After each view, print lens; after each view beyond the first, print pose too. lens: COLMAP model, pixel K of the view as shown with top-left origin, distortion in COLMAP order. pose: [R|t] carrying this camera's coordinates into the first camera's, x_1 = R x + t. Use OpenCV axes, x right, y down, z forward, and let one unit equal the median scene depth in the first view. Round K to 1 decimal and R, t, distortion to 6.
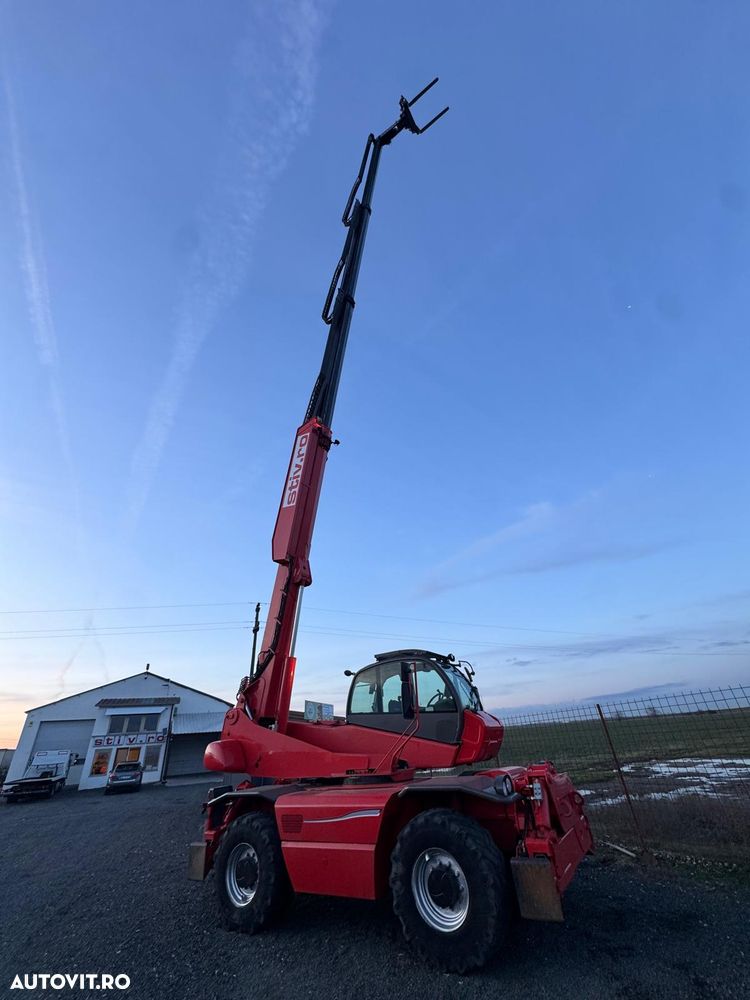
lens RADIAL K [[386.2, 0, 378.8], [0, 386.2, 503.5], [0, 0, 1]] dist [-0.000210, -0.000106]
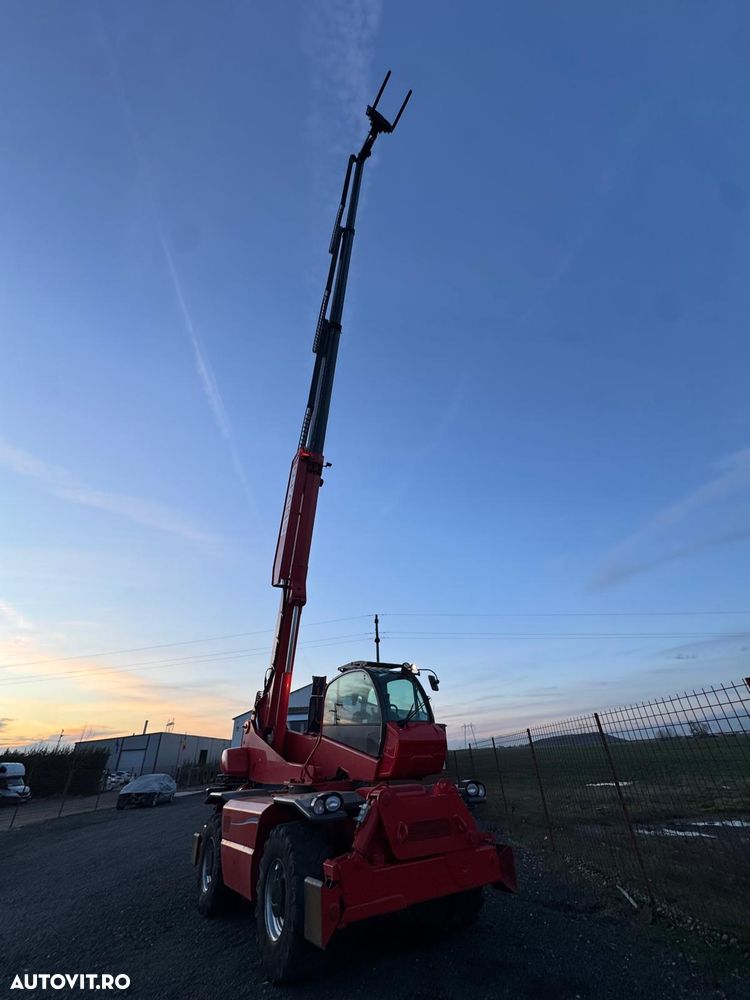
lens RADIAL K [[386.2, 0, 378.8], [0, 386.2, 503.5], [0, 0, 1]] dist [-0.000210, -0.000106]
pose [[0.911988, -0.203096, -0.356413, 0.429497], [0.200309, 0.978692, -0.045142, 0.024230], [0.357987, -0.030224, 0.933237, 0.069370]]
